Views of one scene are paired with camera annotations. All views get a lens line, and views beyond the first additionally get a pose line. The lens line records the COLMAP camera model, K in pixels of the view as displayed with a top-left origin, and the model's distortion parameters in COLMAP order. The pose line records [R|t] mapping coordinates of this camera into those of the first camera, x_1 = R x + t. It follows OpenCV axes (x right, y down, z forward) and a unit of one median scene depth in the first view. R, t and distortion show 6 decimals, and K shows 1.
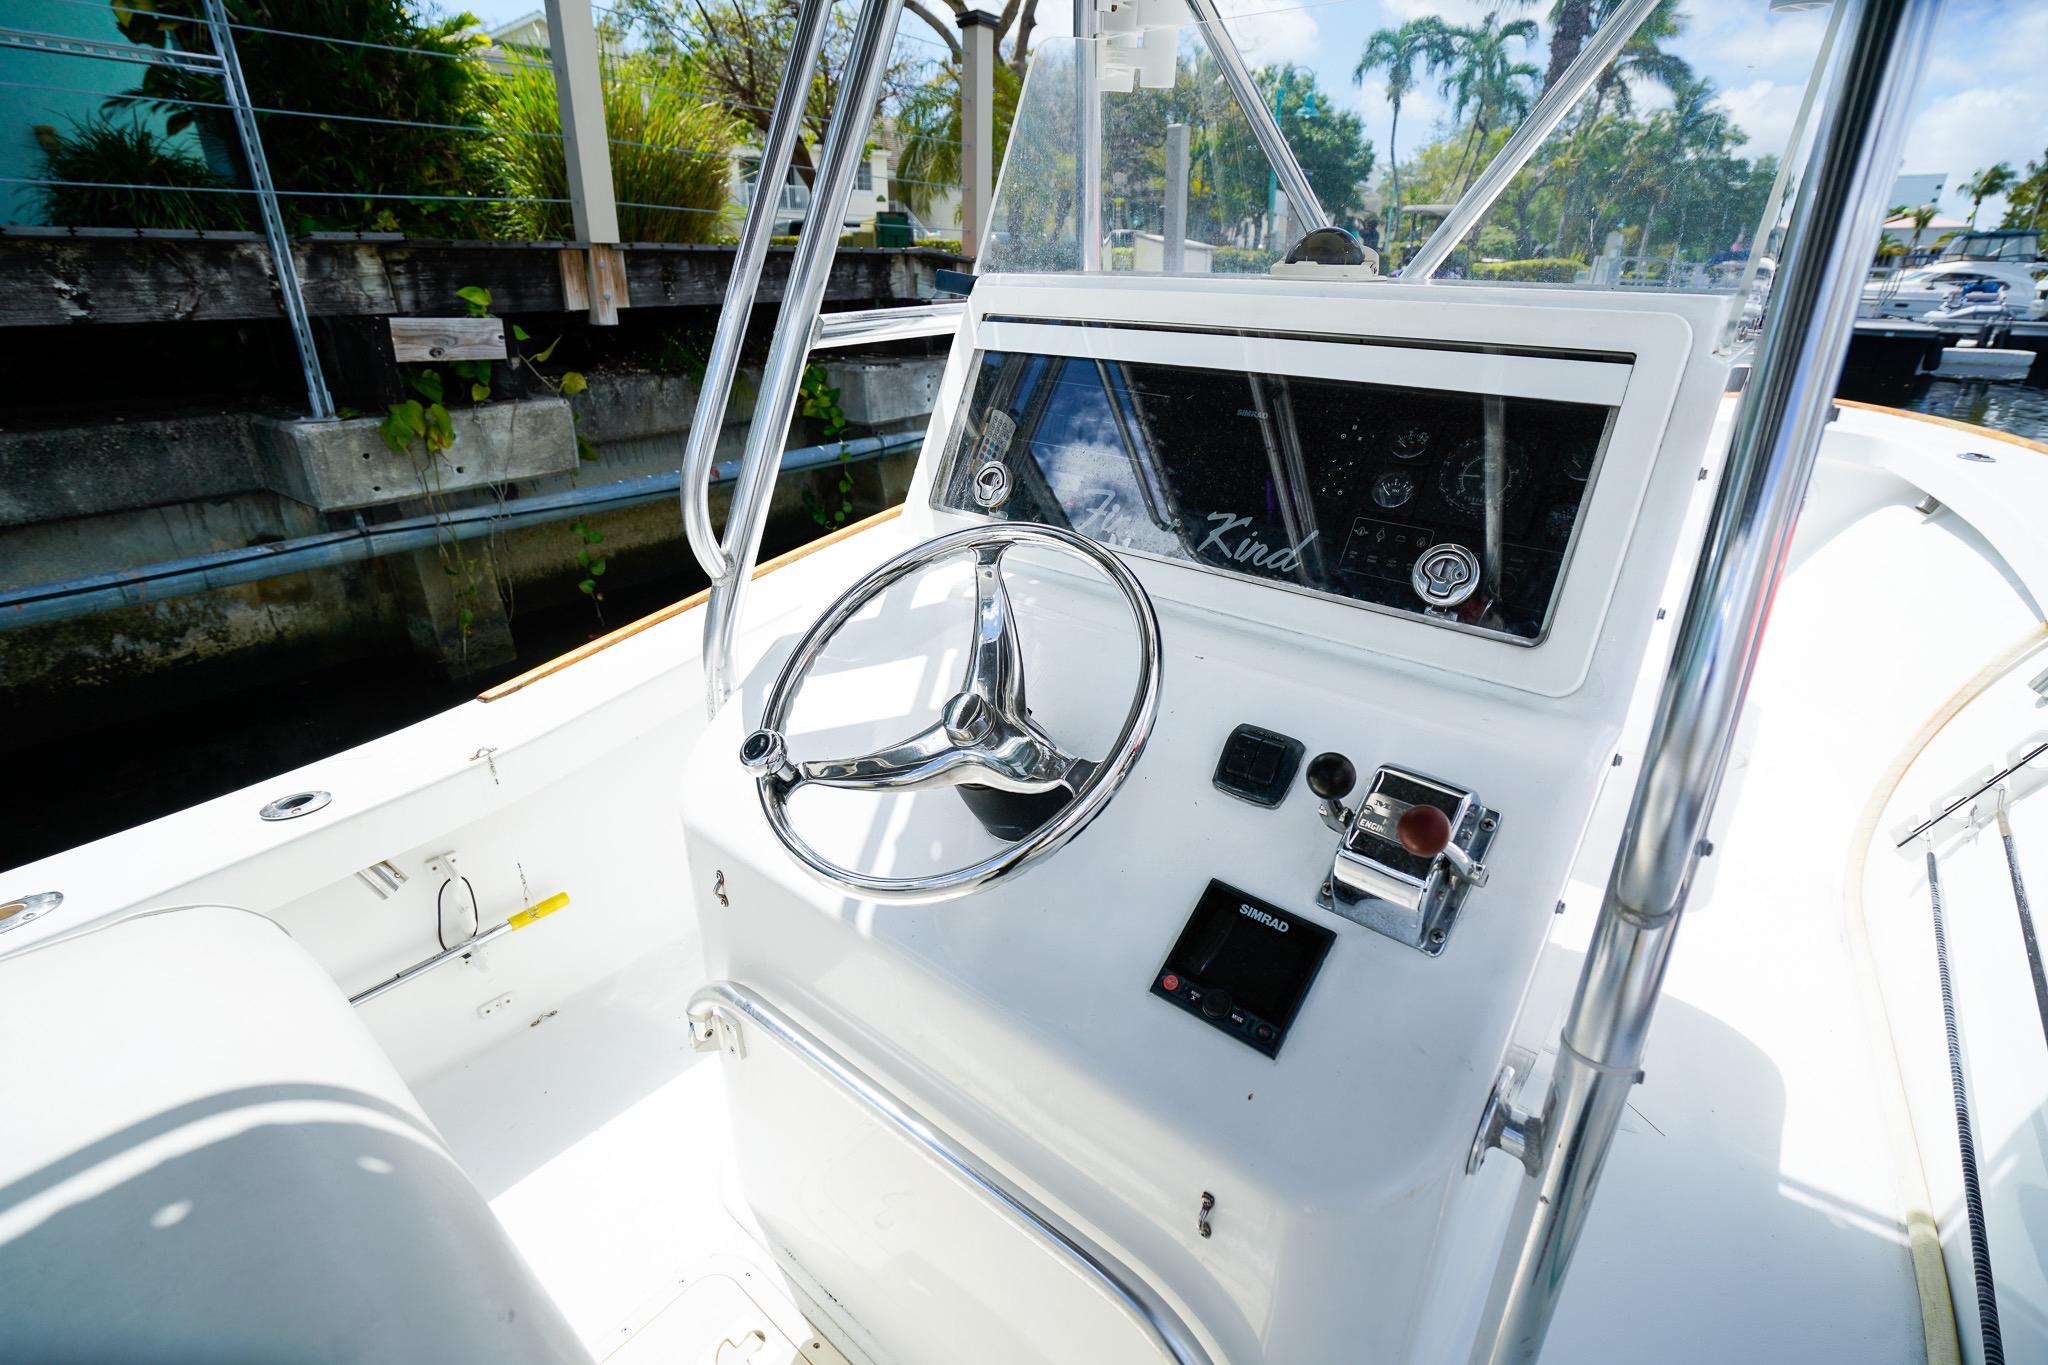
lens RADIAL K [[925.9, 0, 1013.4], [0, 925.9, 677.9], [0, 0, 1]] dist [-0.046156, 0.013274]
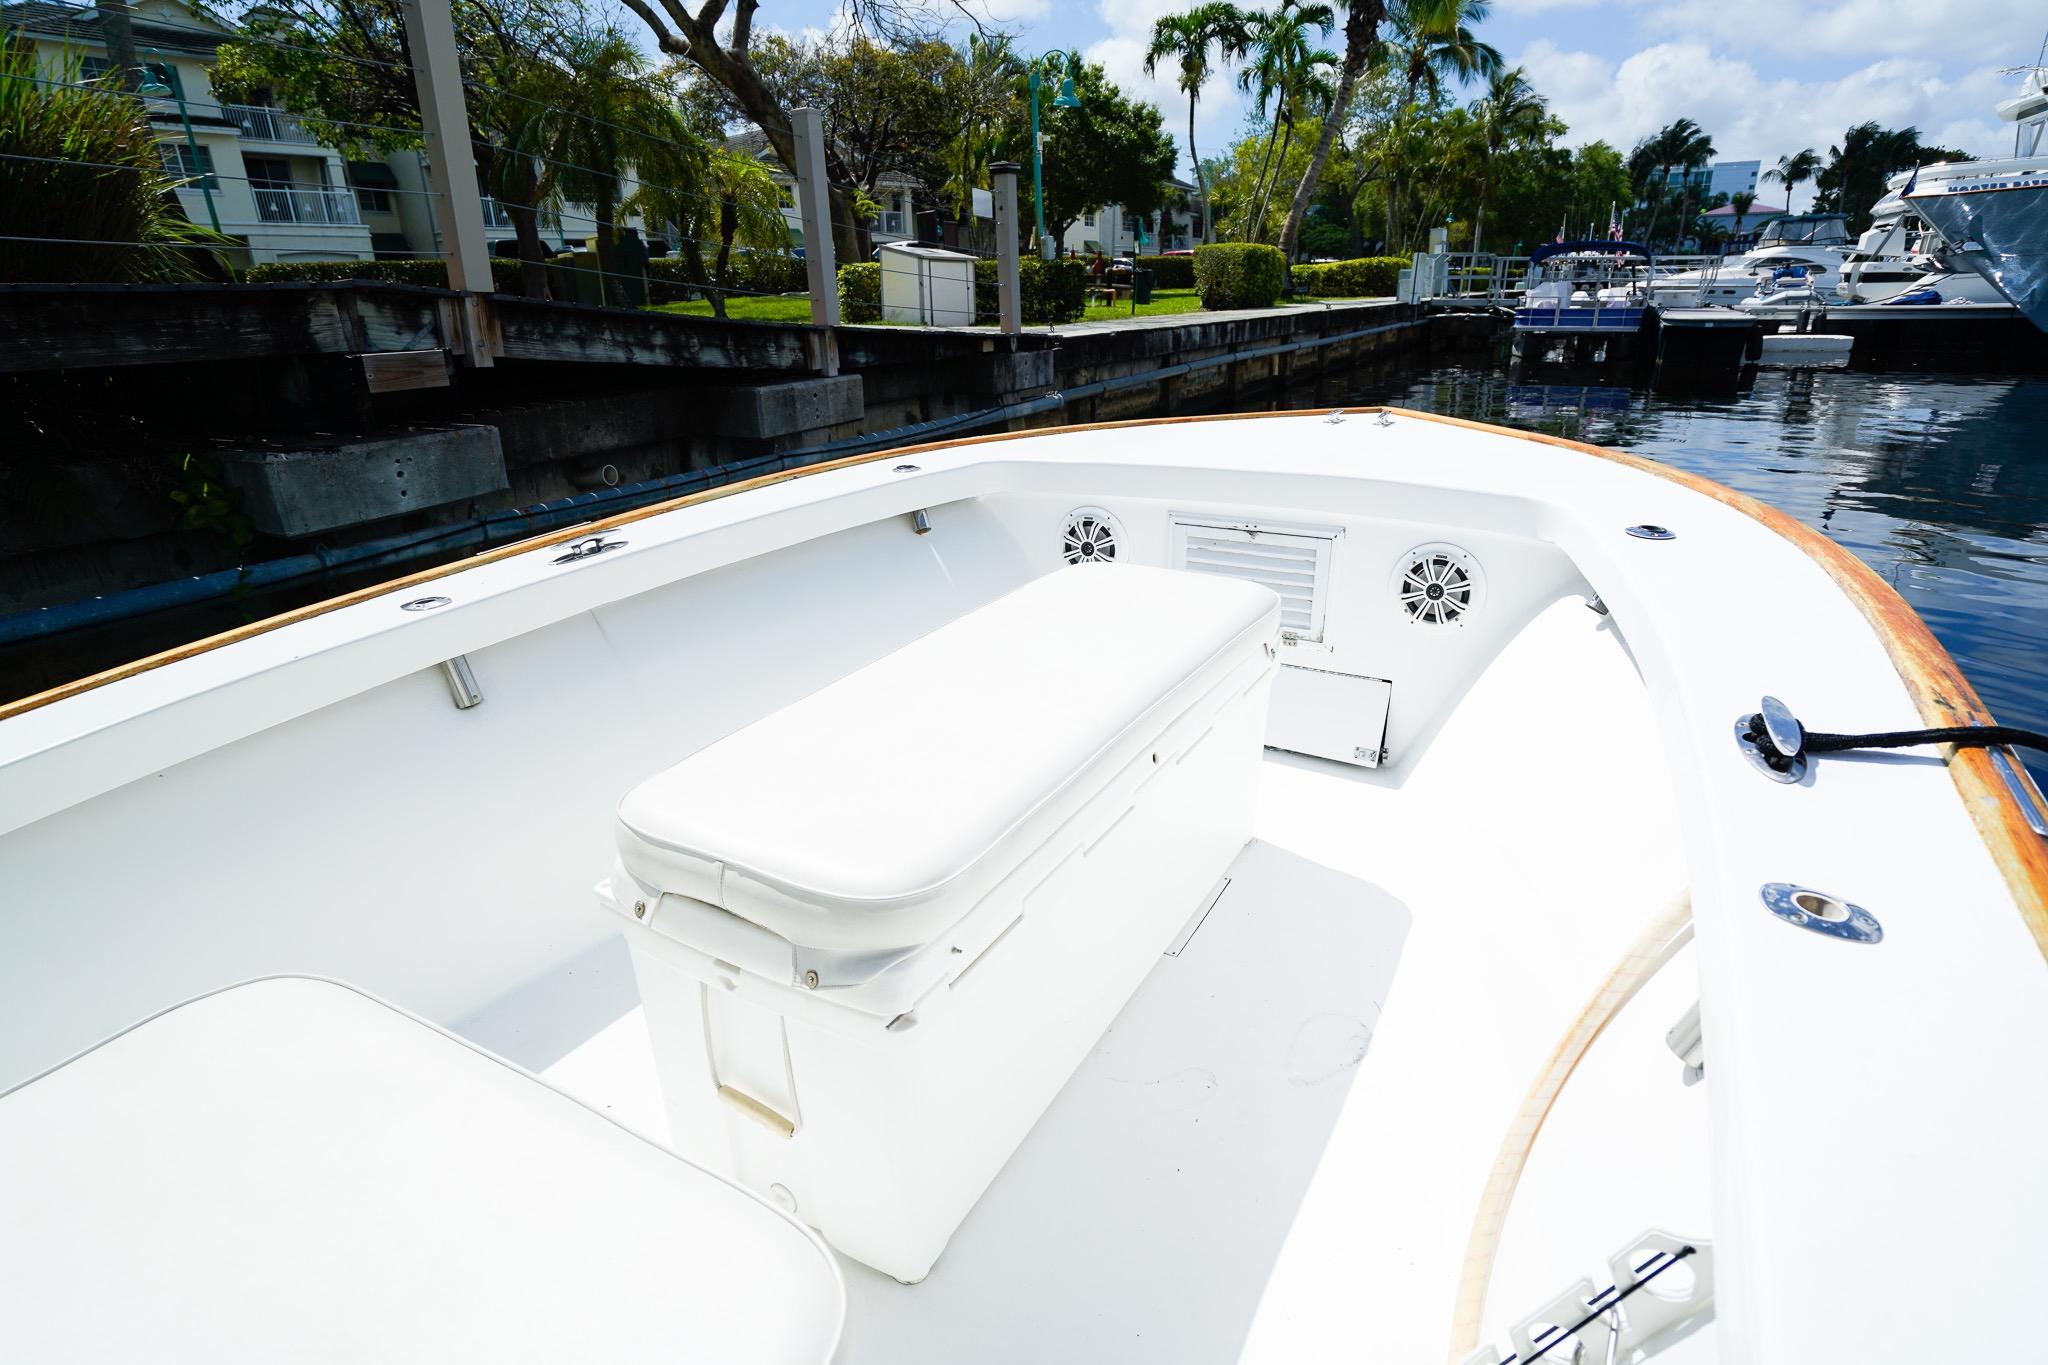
lens RADIAL K [[1076.0, 0, 1024.0], [0, 1076.0, 682.5], [0, 0, 1]] dist [-0.061605, 0.040482]
pose [[0.984101, -0.086794, 0.154956, 0.275239], [0.096209, 0.993878, -0.054315, -0.081630], [-0.149293, 0.068360, 0.986427, 0.173982]]
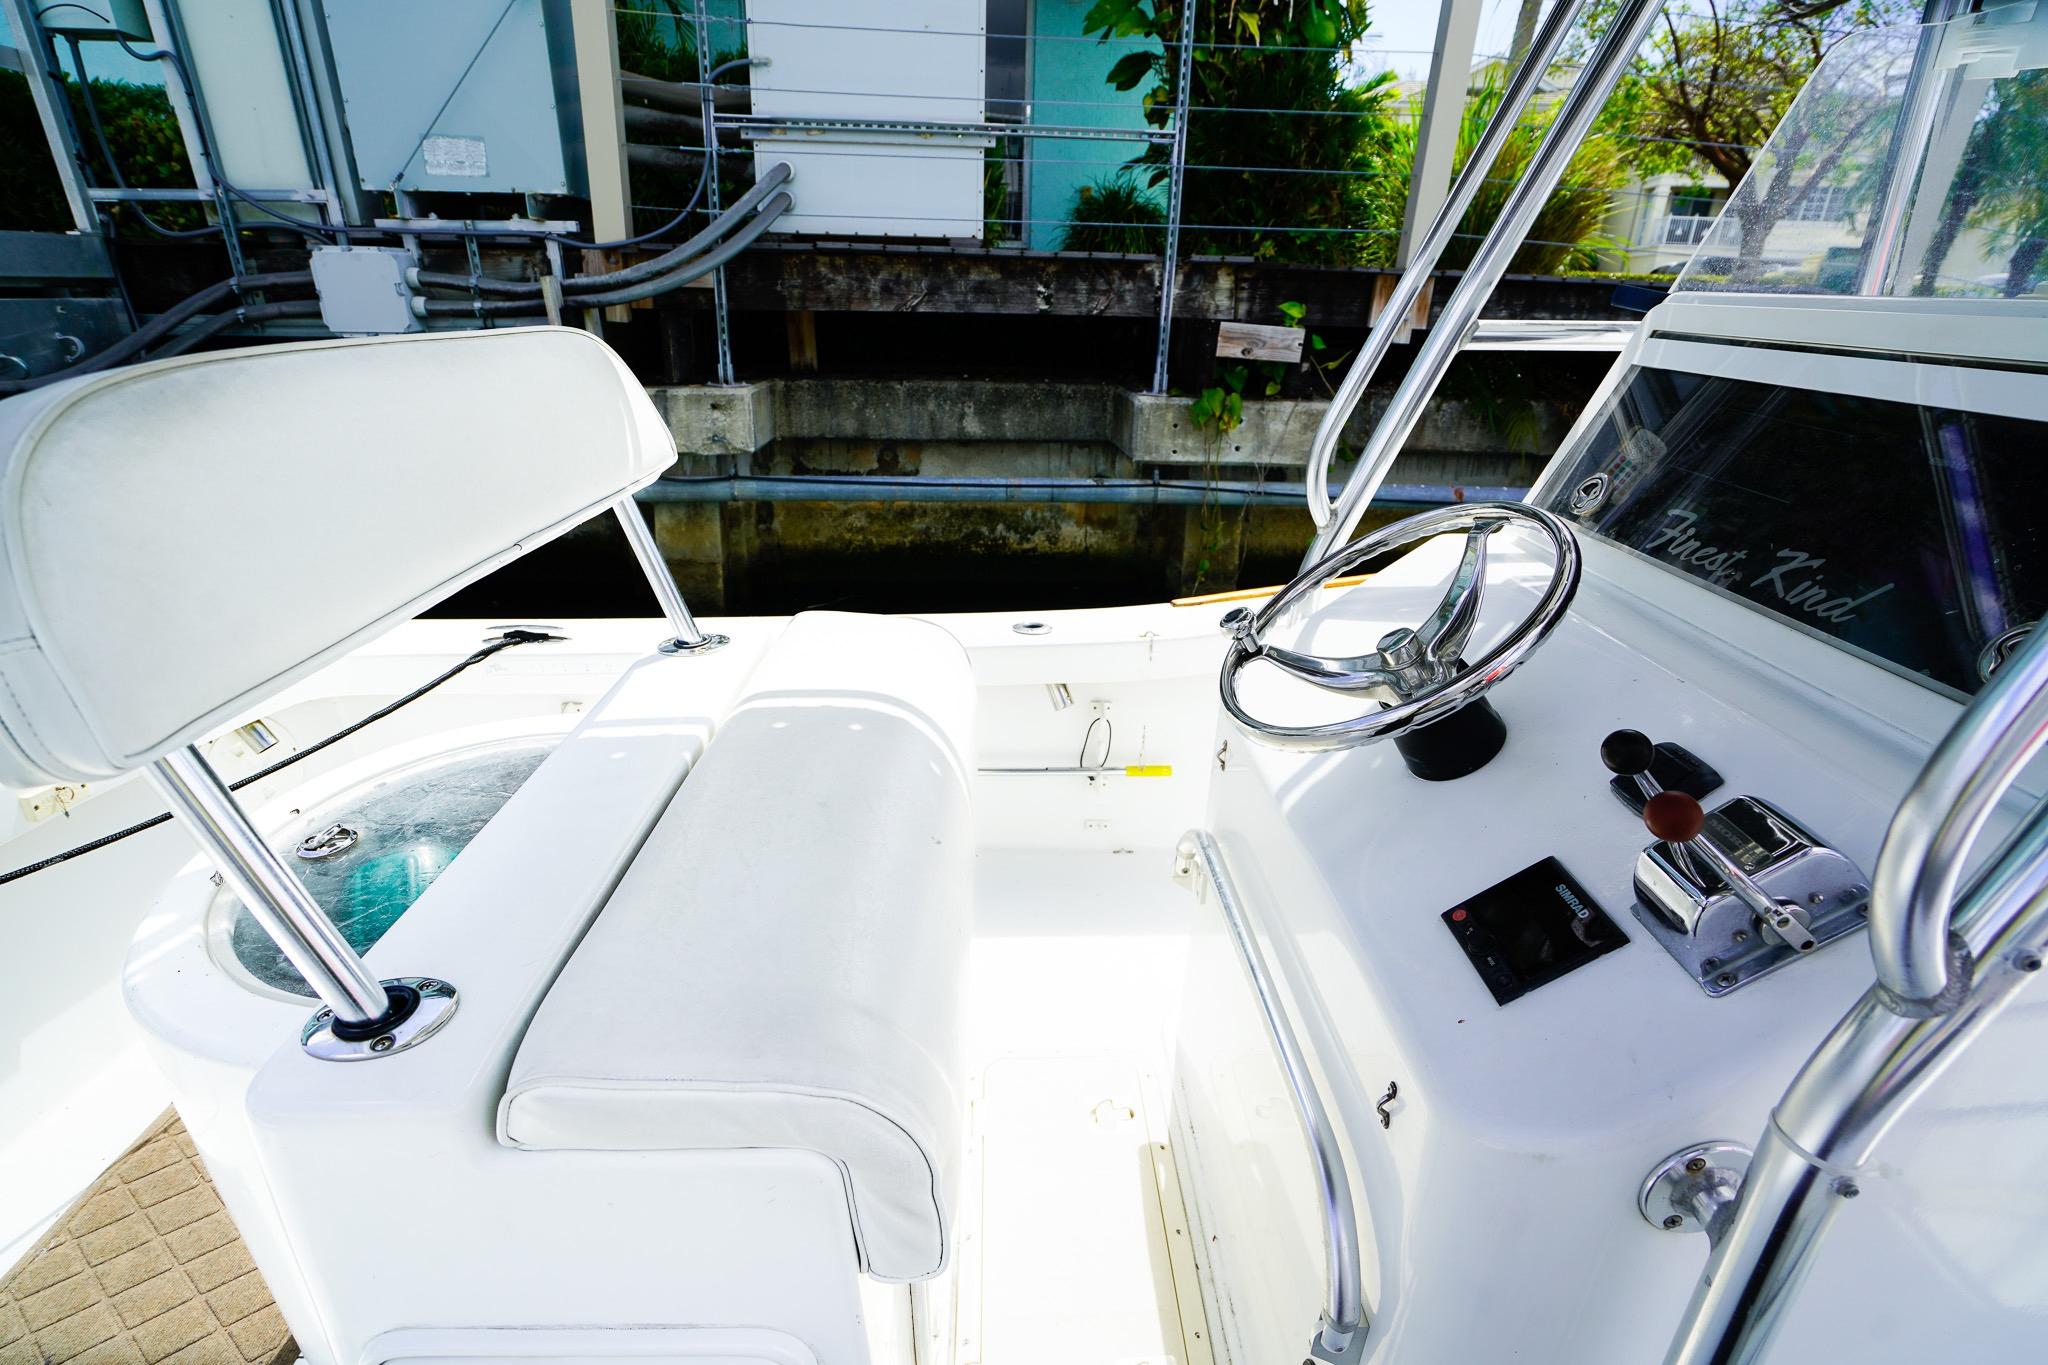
lens RADIAL K [[926.9, 0, 1020.9], [0, 926.9, 657.1], [0, 0, 1]] dist [-0.046435, 0.016332]
pose [[0.675464, 0.282541, -0.681116, 0.083996], [-0.316585, 0.945336, 0.078186, 0.021879], [0.665974, 0.162820, 0.727989, -0.031713]]
